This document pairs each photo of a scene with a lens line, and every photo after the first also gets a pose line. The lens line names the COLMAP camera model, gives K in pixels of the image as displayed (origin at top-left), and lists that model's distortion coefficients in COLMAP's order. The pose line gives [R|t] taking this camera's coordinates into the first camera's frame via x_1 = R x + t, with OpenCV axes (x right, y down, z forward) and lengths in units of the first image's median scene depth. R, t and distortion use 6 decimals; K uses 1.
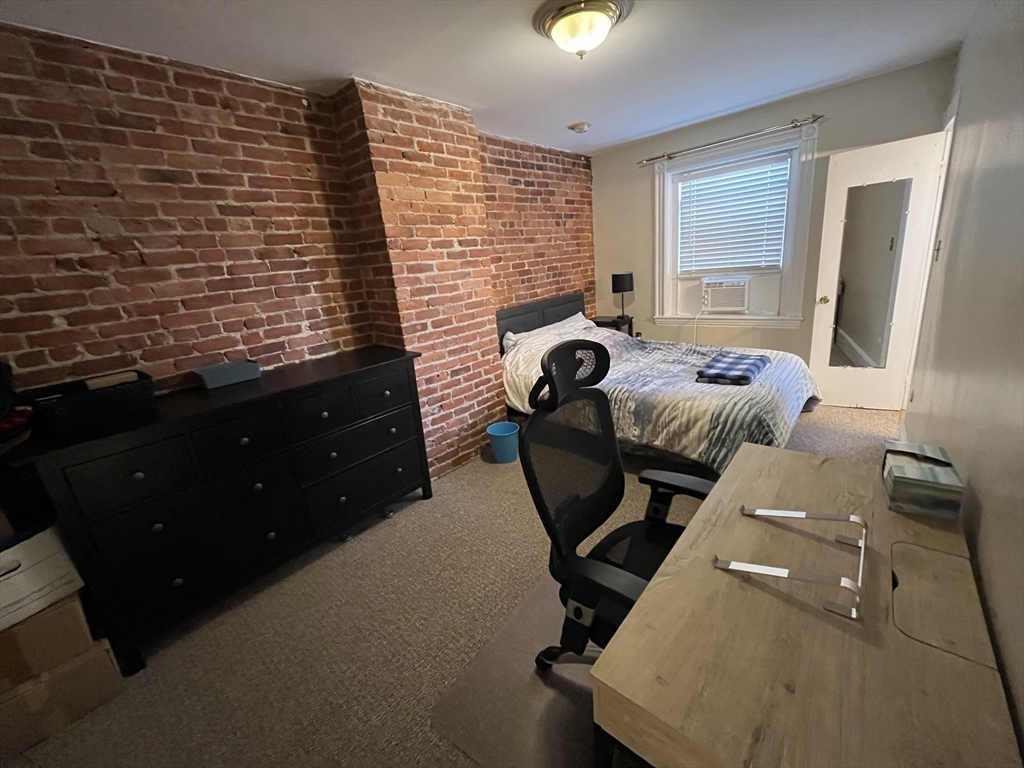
lens RADIAL K [[414.5, 0, 509.5], [0, 414.5, 380.0], [0, 0, 1]] dist [-0.000688, -0.000013]
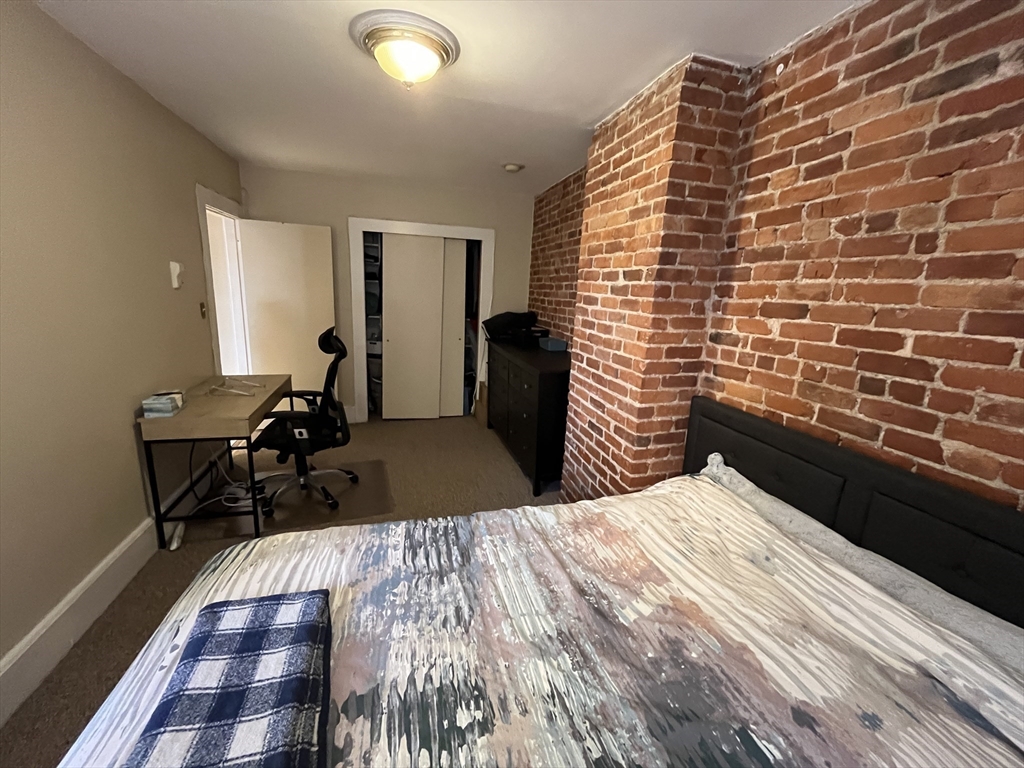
lens RADIAL K [[414.5, 0, 509.2], [0, 414.5, 380.0], [0, 0, 1]] dist [-0.000688, -0.000013]
pose [[-0.549686, 0.248699, -0.797492, 0.623215], [-0.223749, 0.875943, 0.427387, -0.430225], [0.804849, 0.413367, -0.425847, 1.210515]]
